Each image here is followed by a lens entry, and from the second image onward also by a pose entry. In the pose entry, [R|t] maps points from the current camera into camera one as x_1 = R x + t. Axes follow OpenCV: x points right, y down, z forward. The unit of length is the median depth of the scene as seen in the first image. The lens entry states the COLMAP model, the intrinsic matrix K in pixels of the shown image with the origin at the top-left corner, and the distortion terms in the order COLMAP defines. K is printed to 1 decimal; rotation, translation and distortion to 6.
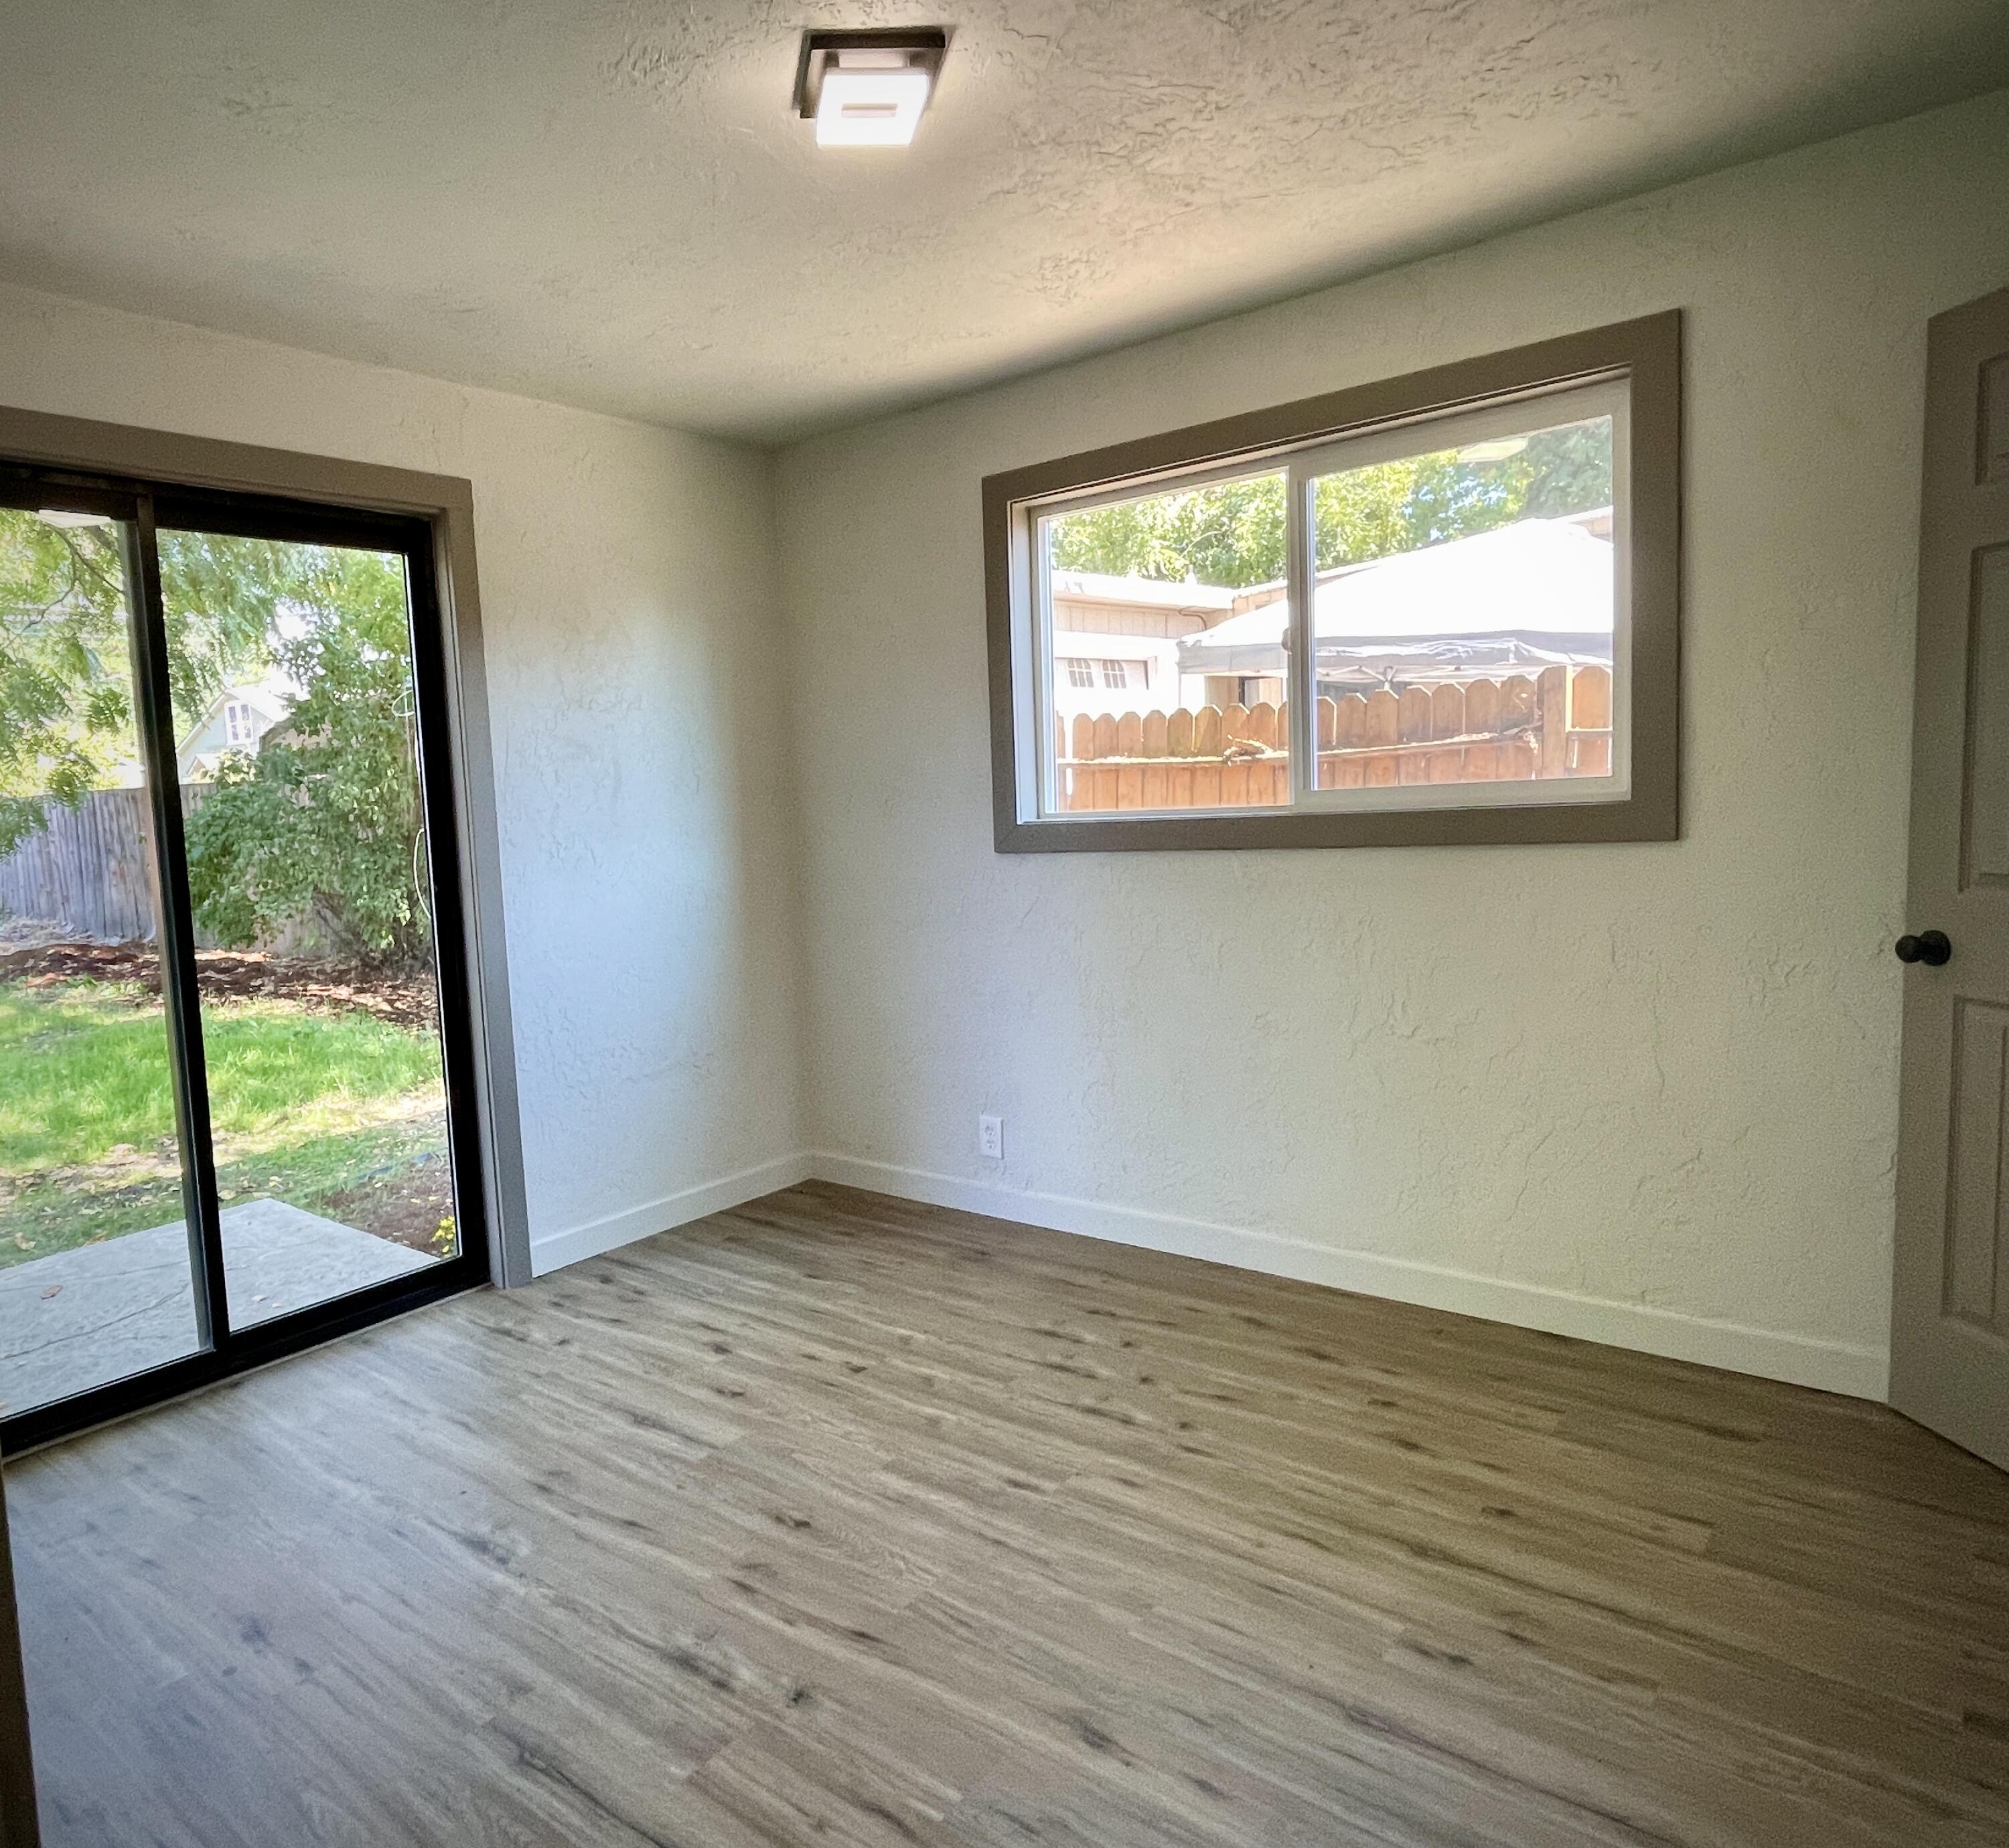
lens RADIAL K [[1285.4, 0, 1002.3], [0, 1285.4, 907.6], [0, 0, 1]] dist [0.000945, -0.000157]
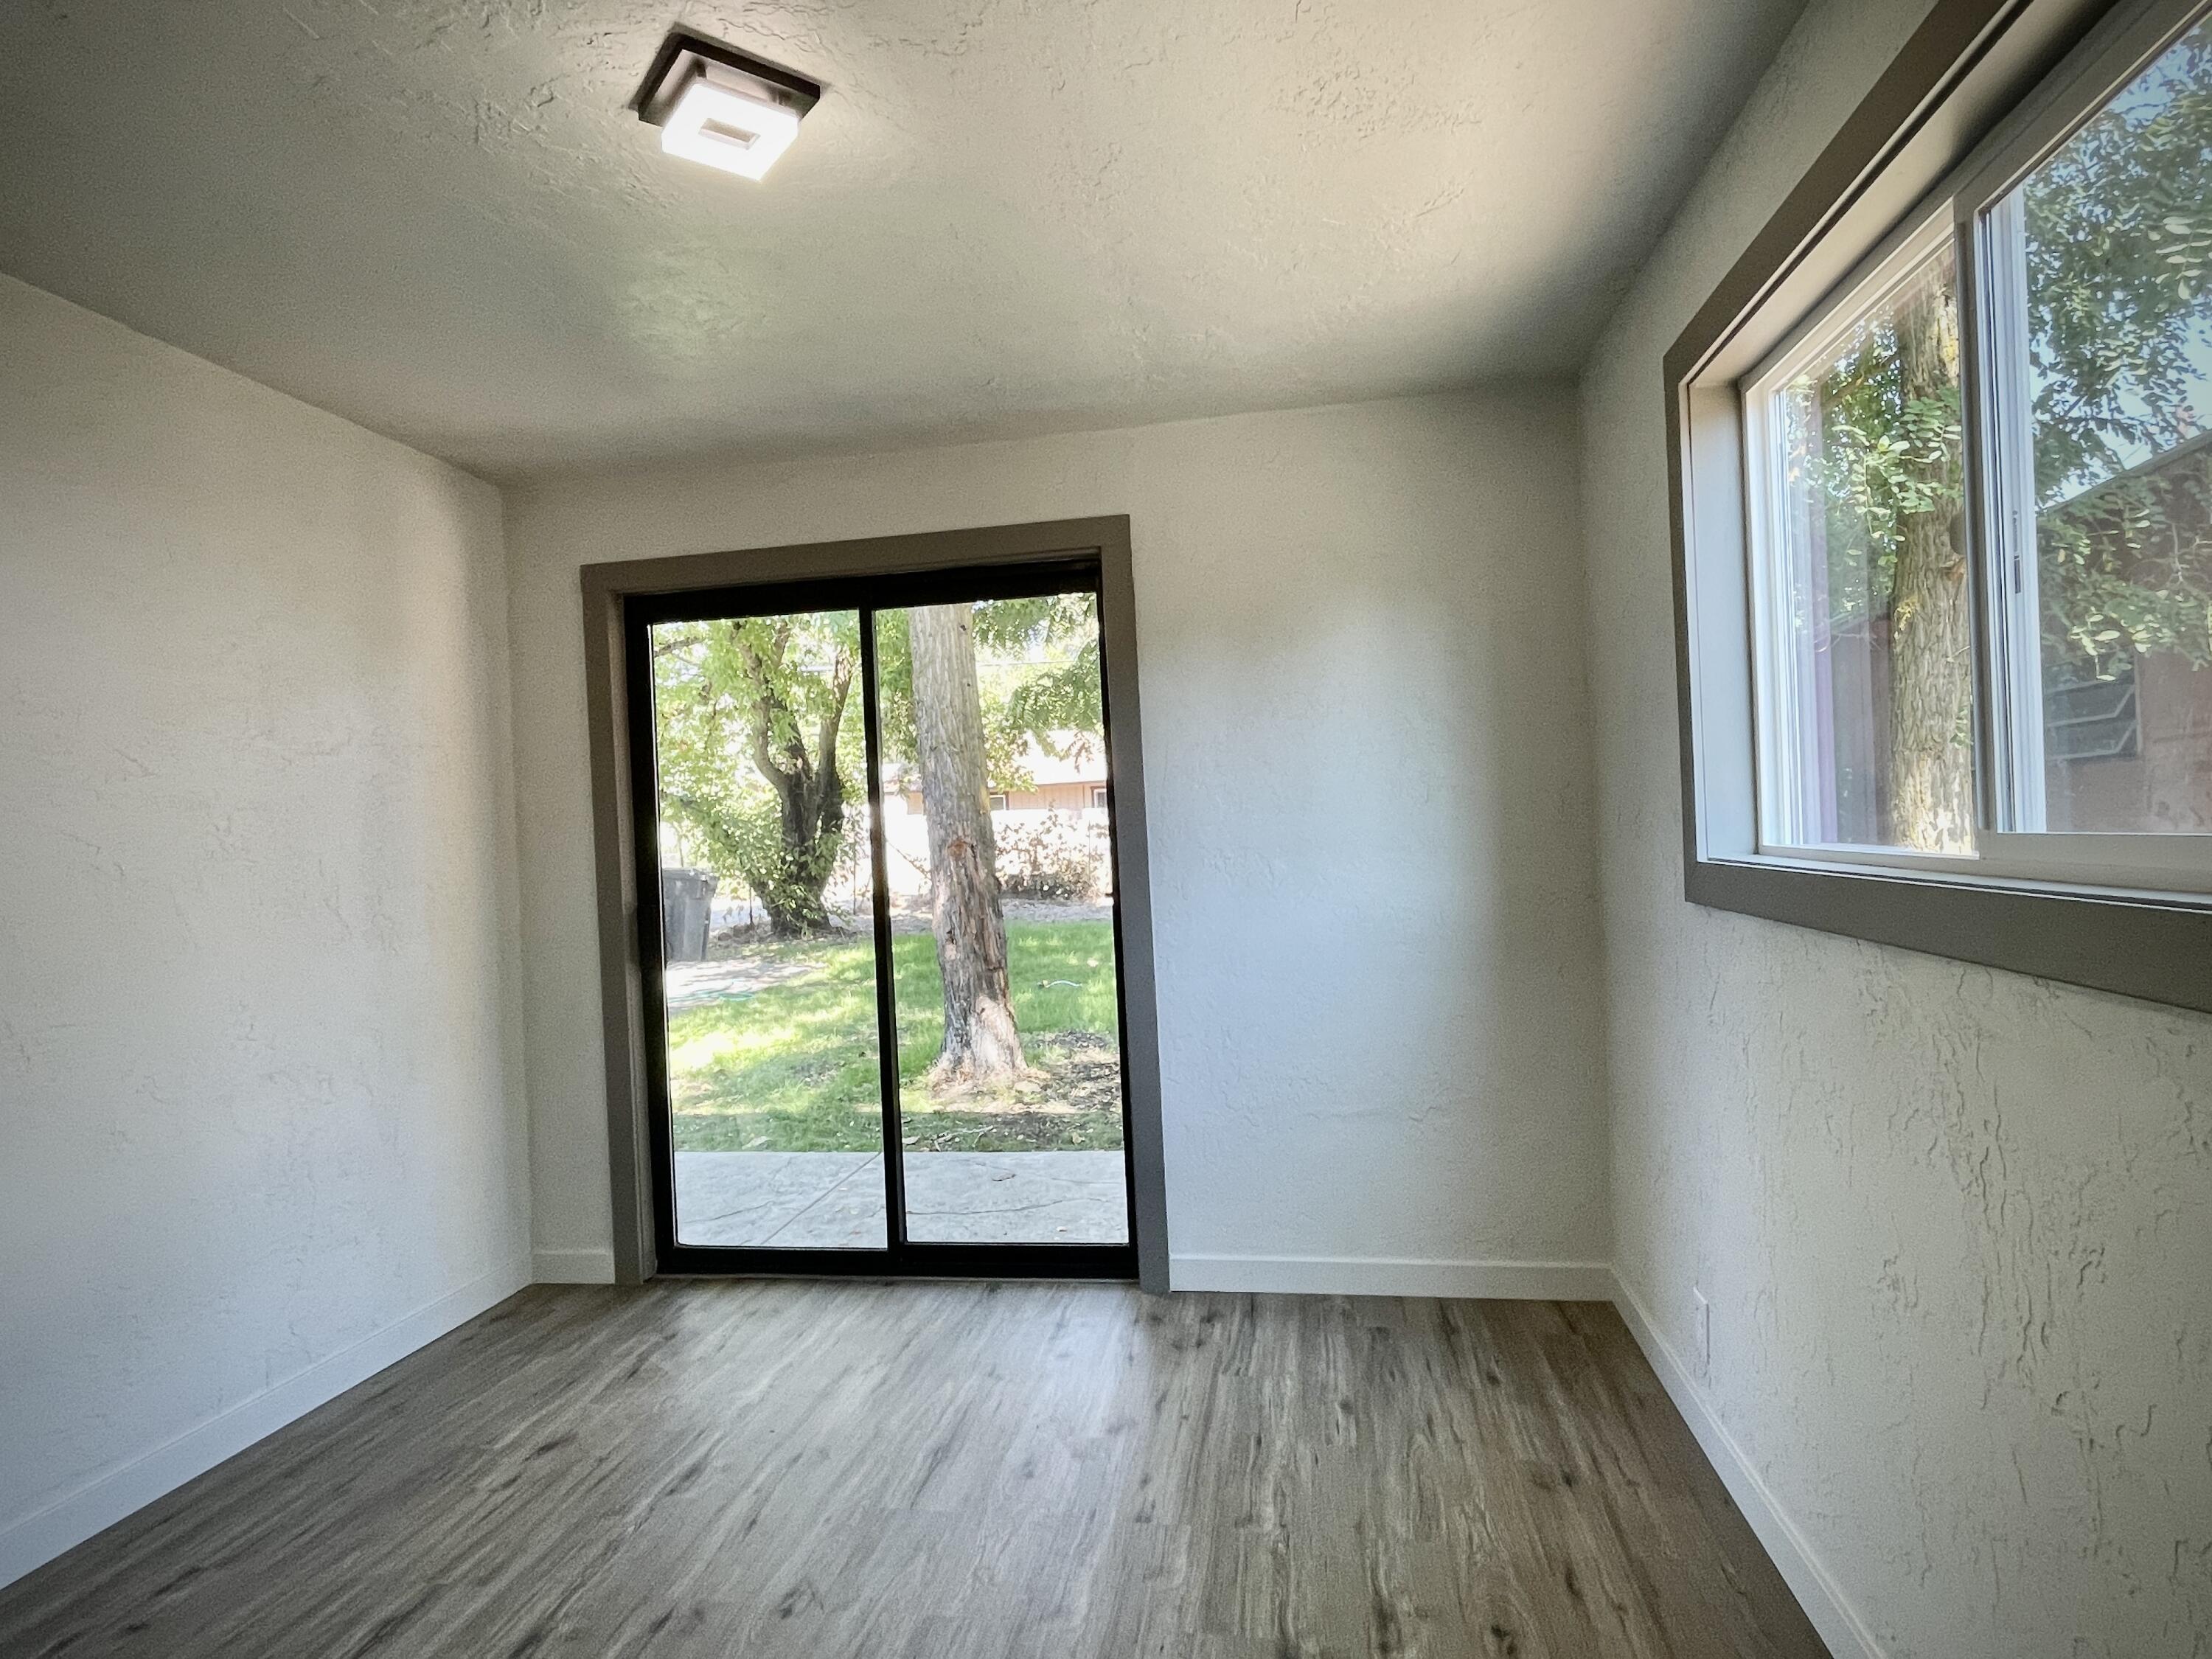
lens RADIAL K [[1302.2, 0, 1106.0], [0, 1302.2, 829.5], [0, 0, 1]] dist [-0.000921, -0.000150]
pose [[0.486440, 0.033481, -0.873072, 0.509558], [-0.063851, 0.997956, 0.002695, -0.073490], [0.871378, 0.054436, 0.487583, 0.465565]]
